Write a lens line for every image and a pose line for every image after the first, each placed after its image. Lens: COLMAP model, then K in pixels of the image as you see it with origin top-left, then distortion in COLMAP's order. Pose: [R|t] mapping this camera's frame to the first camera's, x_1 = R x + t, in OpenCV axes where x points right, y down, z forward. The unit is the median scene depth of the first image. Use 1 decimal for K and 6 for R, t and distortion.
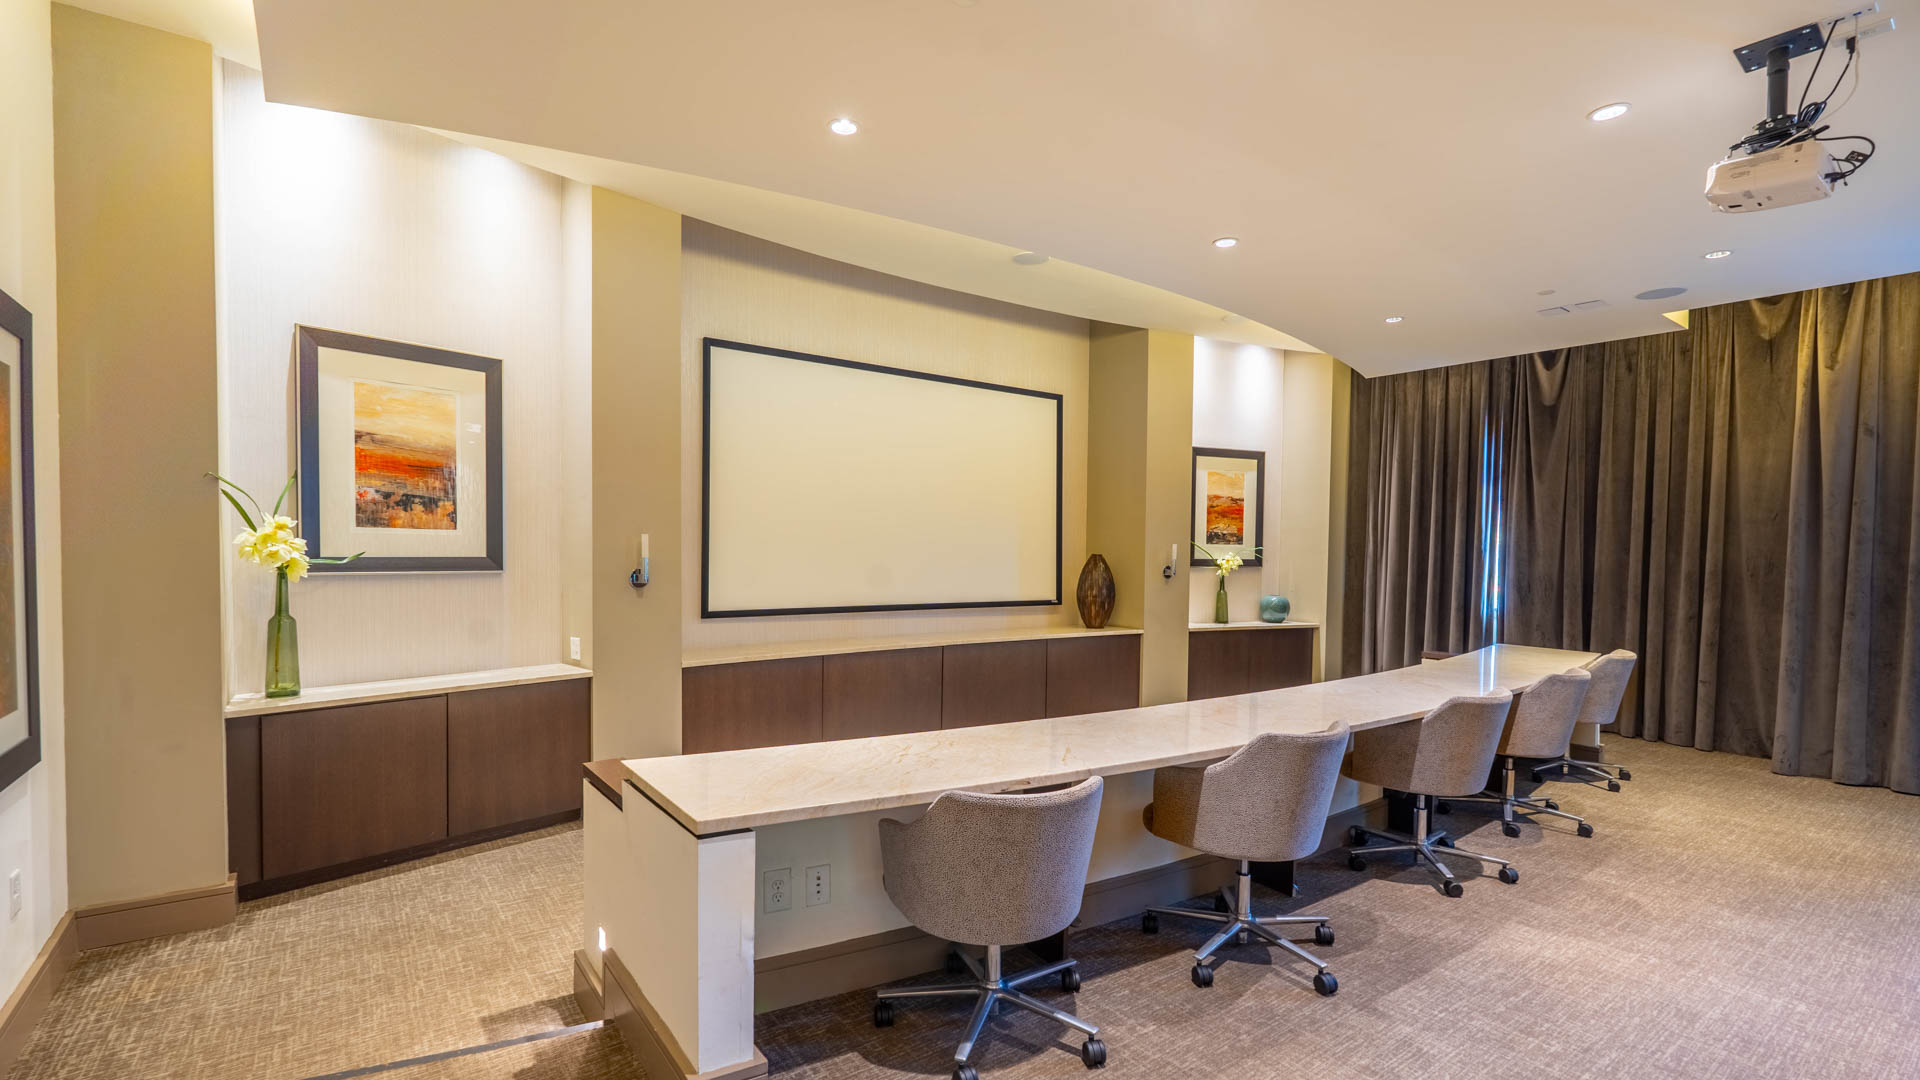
lens RADIAL K [[871.4, 0, 957.0], [0, 871.4, 546.3], [0, 0, 1]] dist [-0.002205, -0.000117]
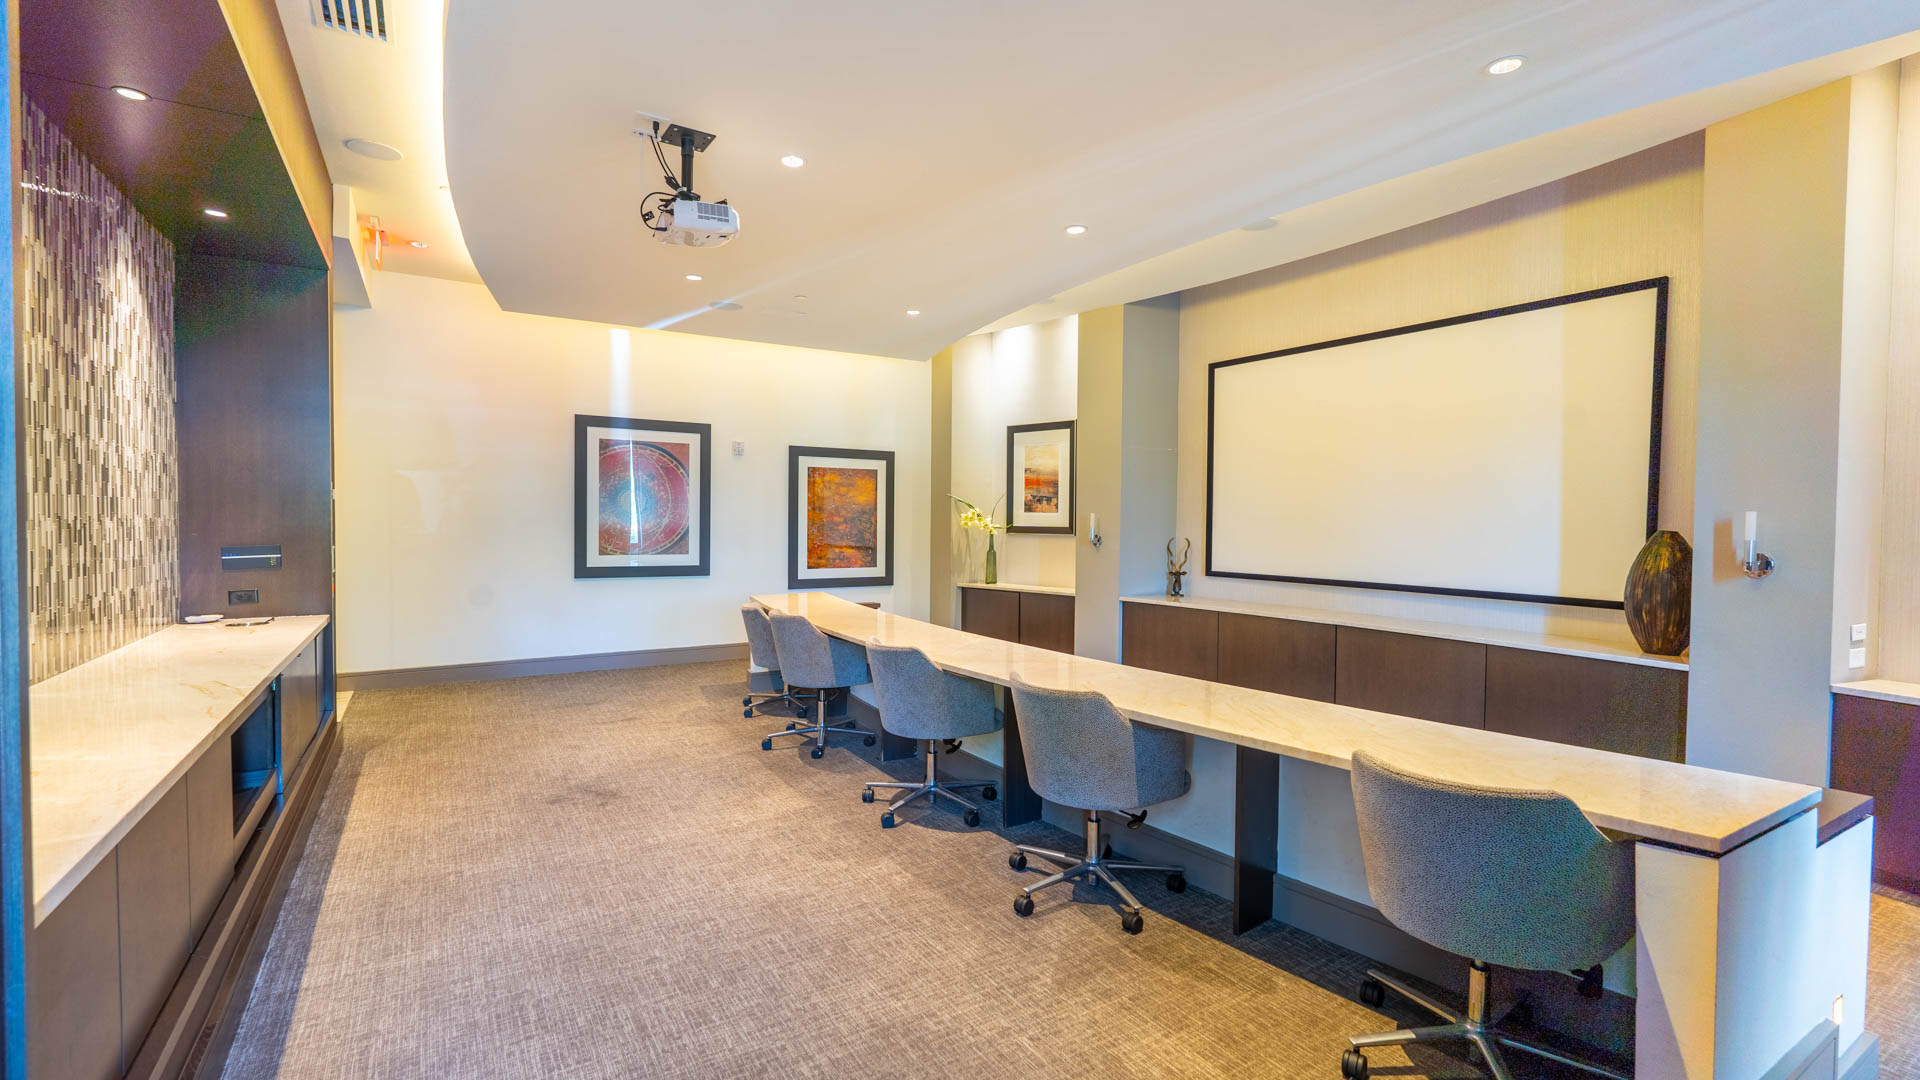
lens RADIAL K [[871.4, 0, 959.2], [0, 871.4, 536.6], [0, 0, 1]] dist [-0.002205, -0.000117]
pose [[-0.102120, 0.013572, -0.994679, 1.472340], [-0.003024, 0.999898, 0.013953, 0.008285], [0.994767, 0.004433, -0.102069, 1.038426]]
